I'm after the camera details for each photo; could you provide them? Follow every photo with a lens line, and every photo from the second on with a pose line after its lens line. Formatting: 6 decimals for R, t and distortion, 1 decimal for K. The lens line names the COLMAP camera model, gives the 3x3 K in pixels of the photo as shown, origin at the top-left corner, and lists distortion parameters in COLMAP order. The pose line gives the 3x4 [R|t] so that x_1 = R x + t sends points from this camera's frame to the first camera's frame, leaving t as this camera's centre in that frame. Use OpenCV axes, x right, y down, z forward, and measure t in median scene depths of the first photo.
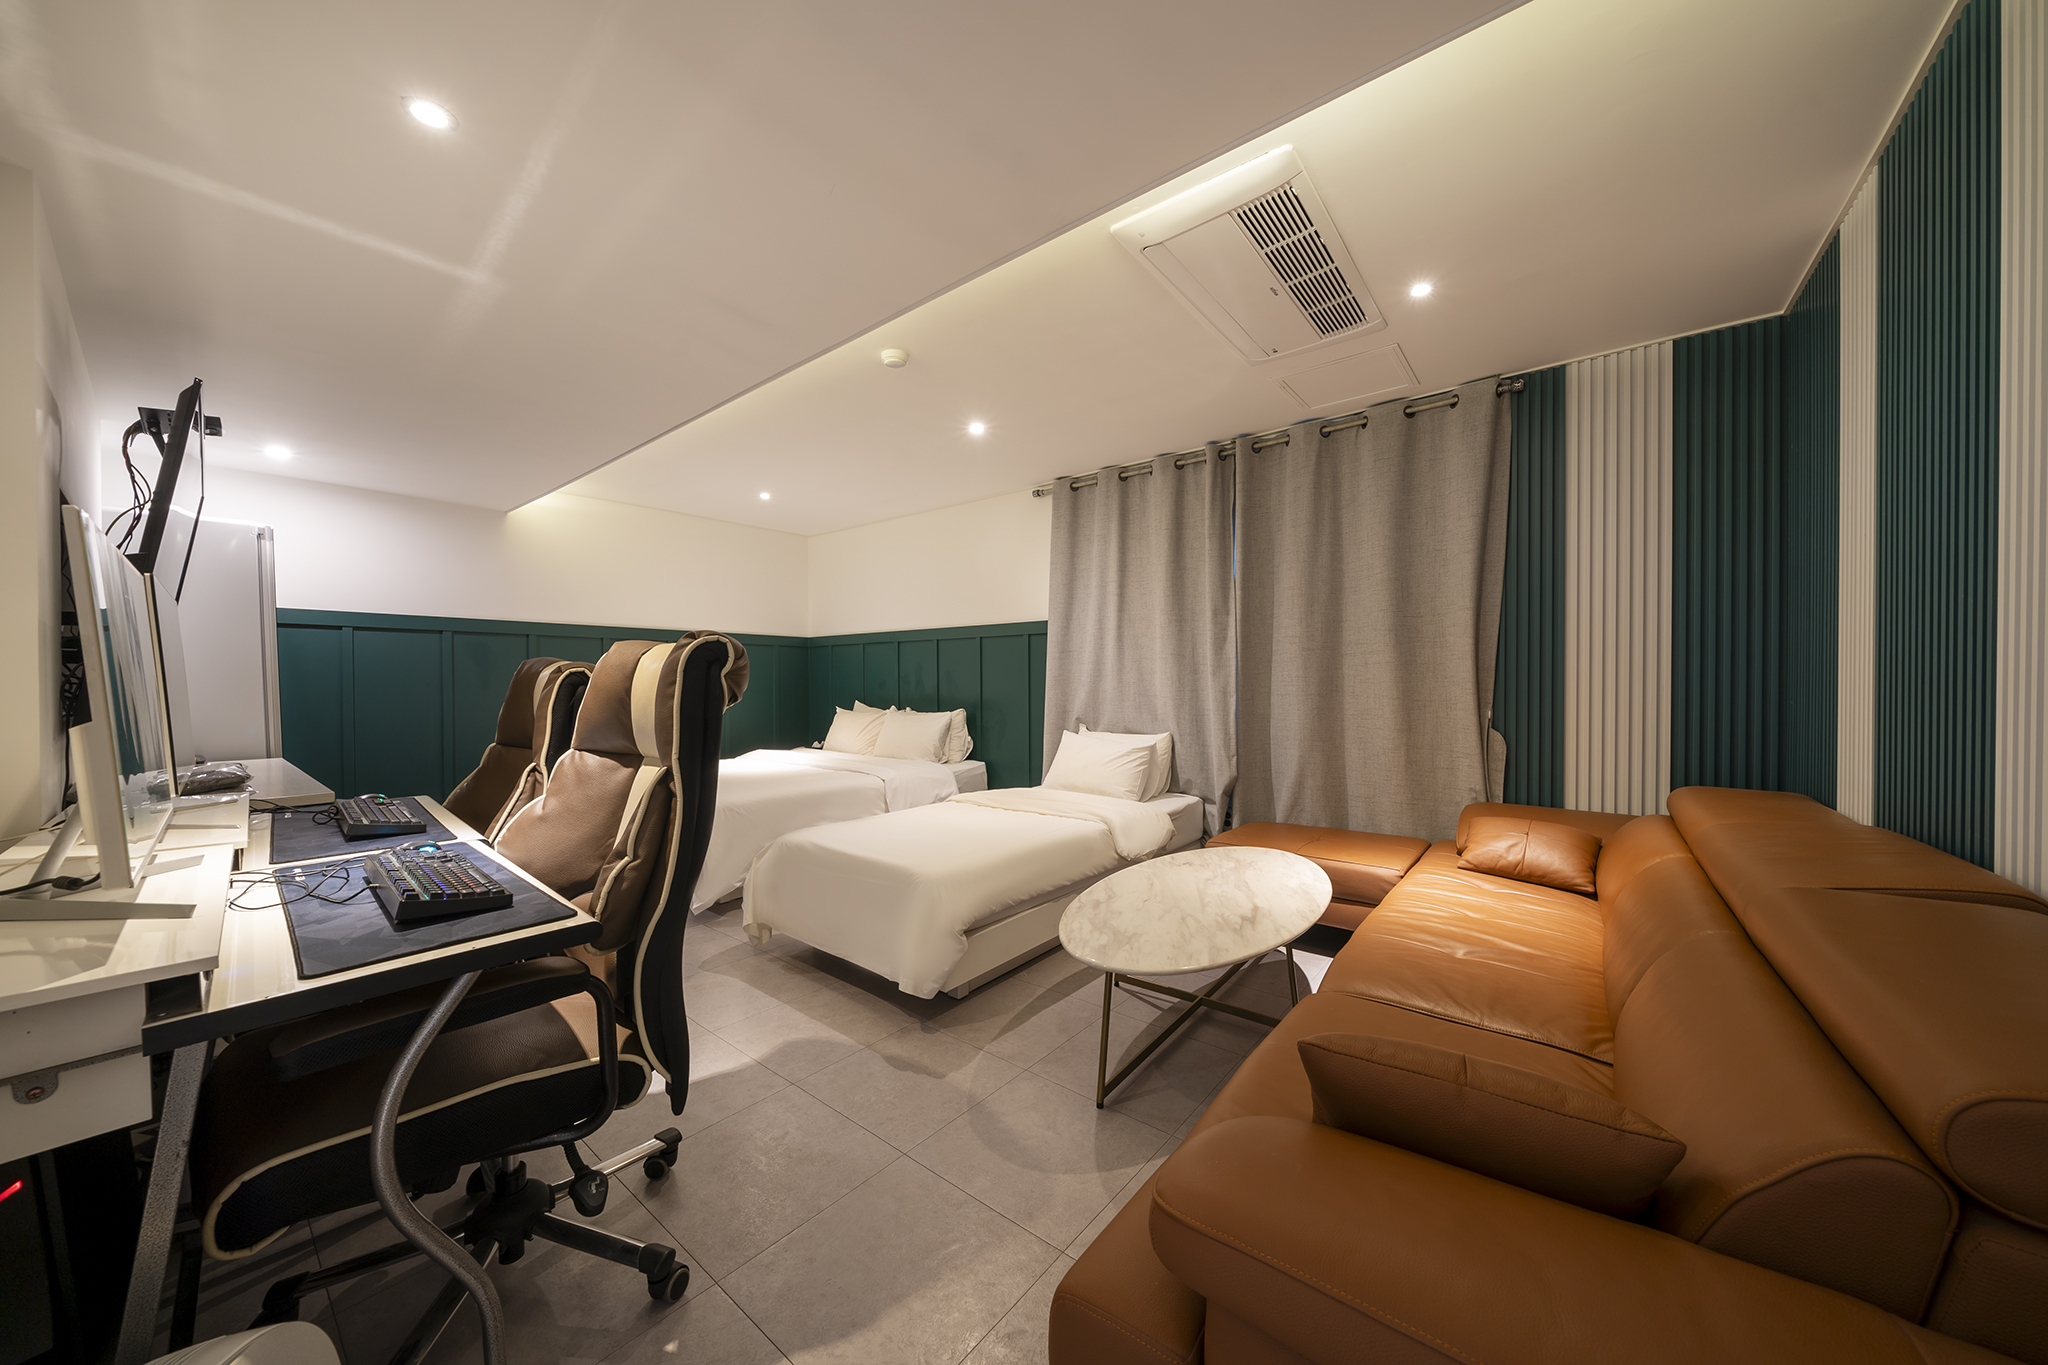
lens RADIAL K [[705.9, 0, 1011.0], [0, 705.9, 687.7], [0, 0, 1]] dist [-0.003014, -0.000197]
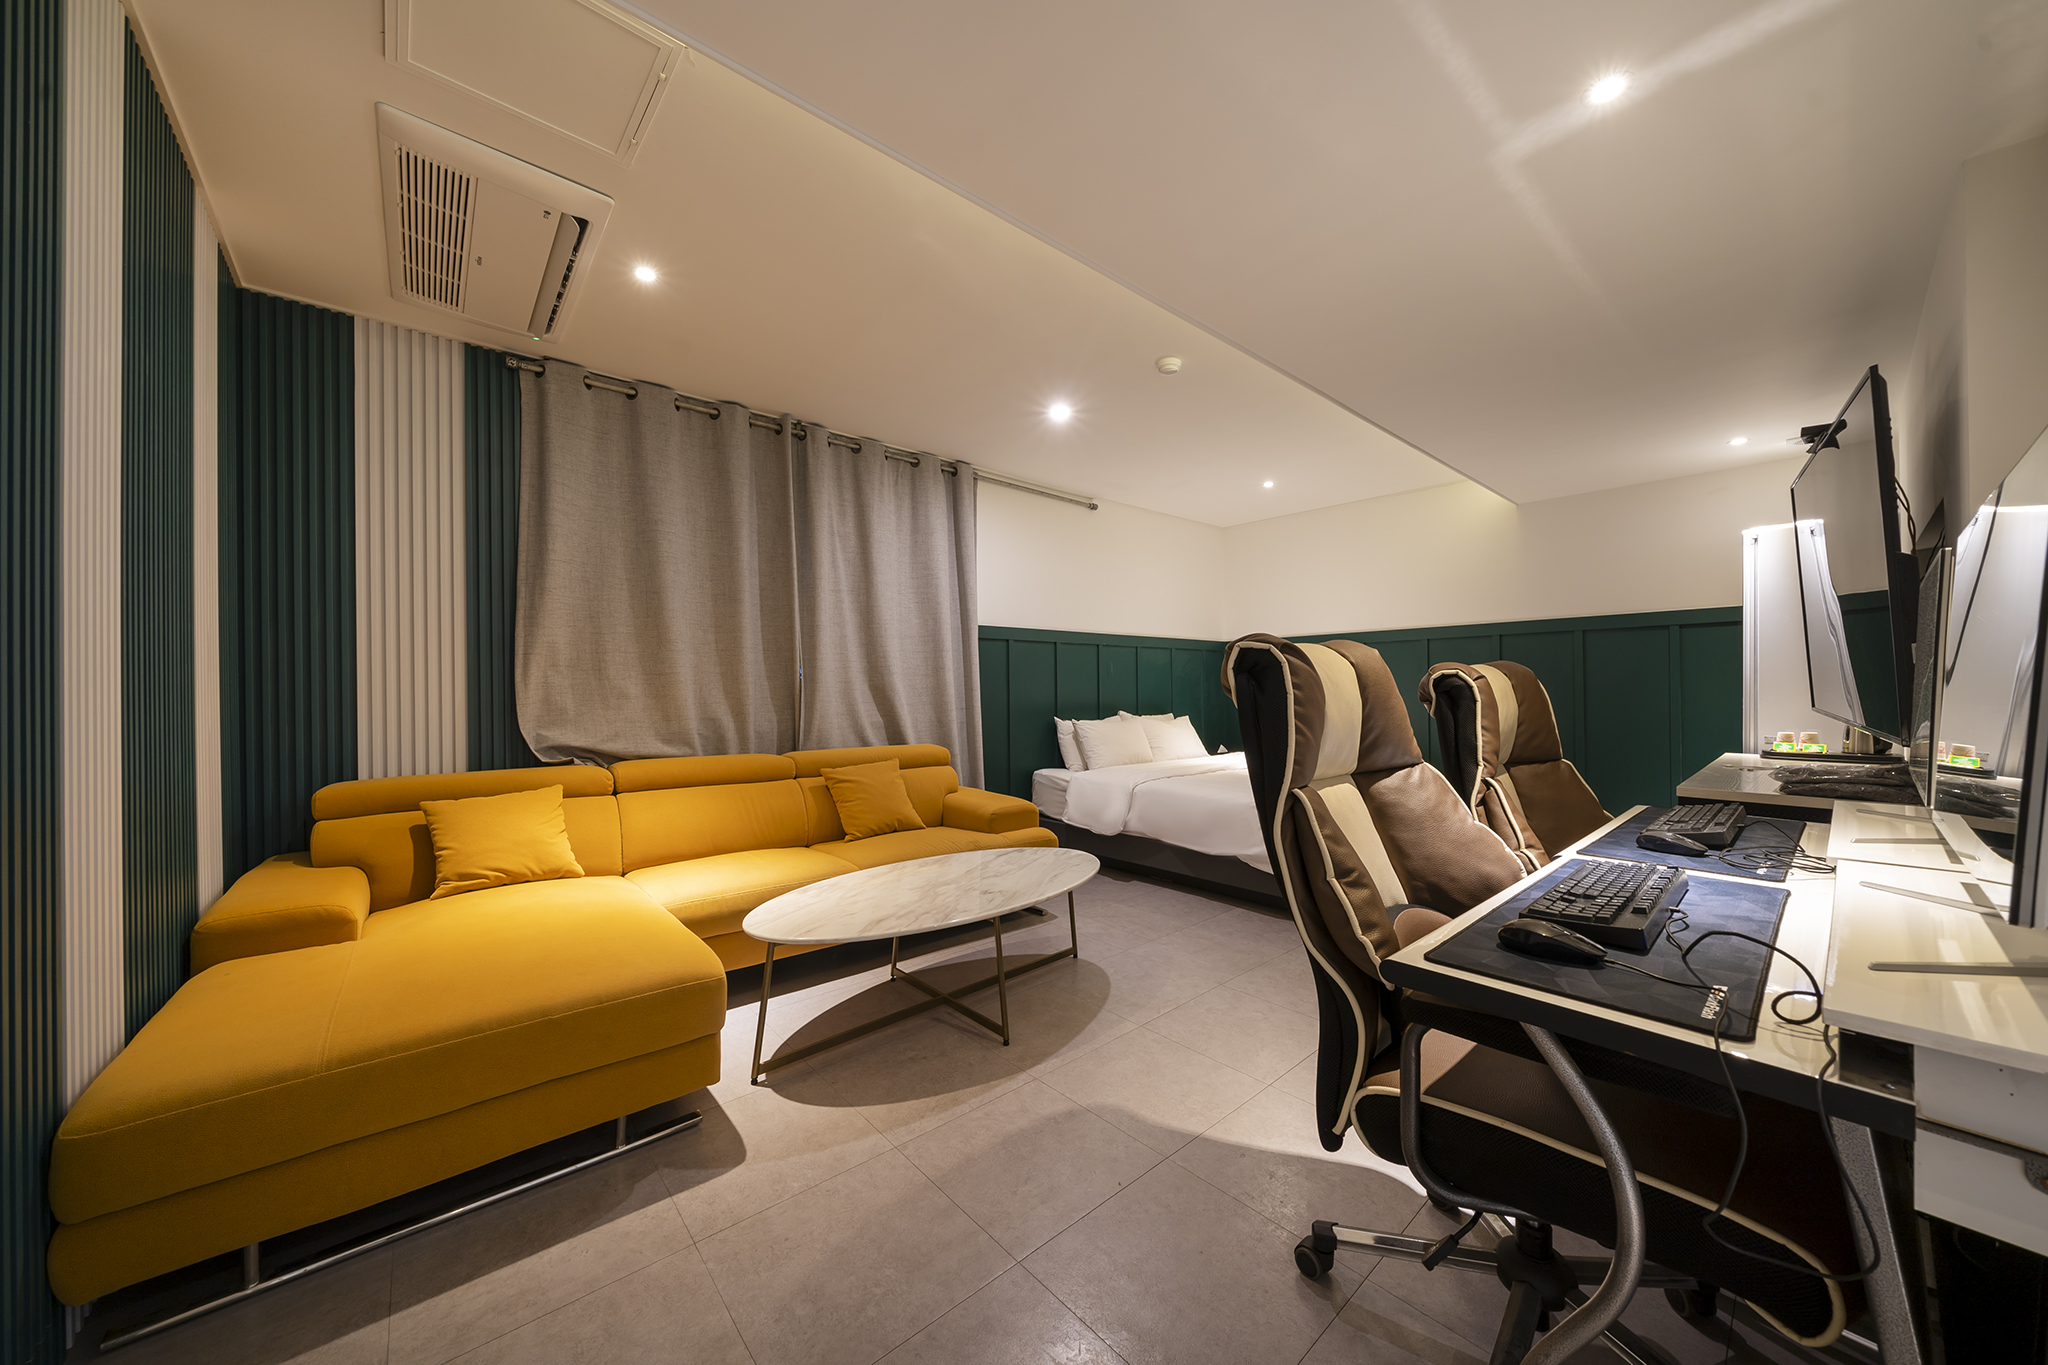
lens RADIAL K [[705.9, 0, 1028.4], [0, 705.9, 685.6], [0, 0, 1]] dist [-0.003014, -0.000197]
pose [[-0.983845, -0.004148, 0.178976, 0.044711], [-0.002904, 0.999970, 0.007212, -0.018137], [-0.179001, 0.006575, -0.983827, 1.938581]]
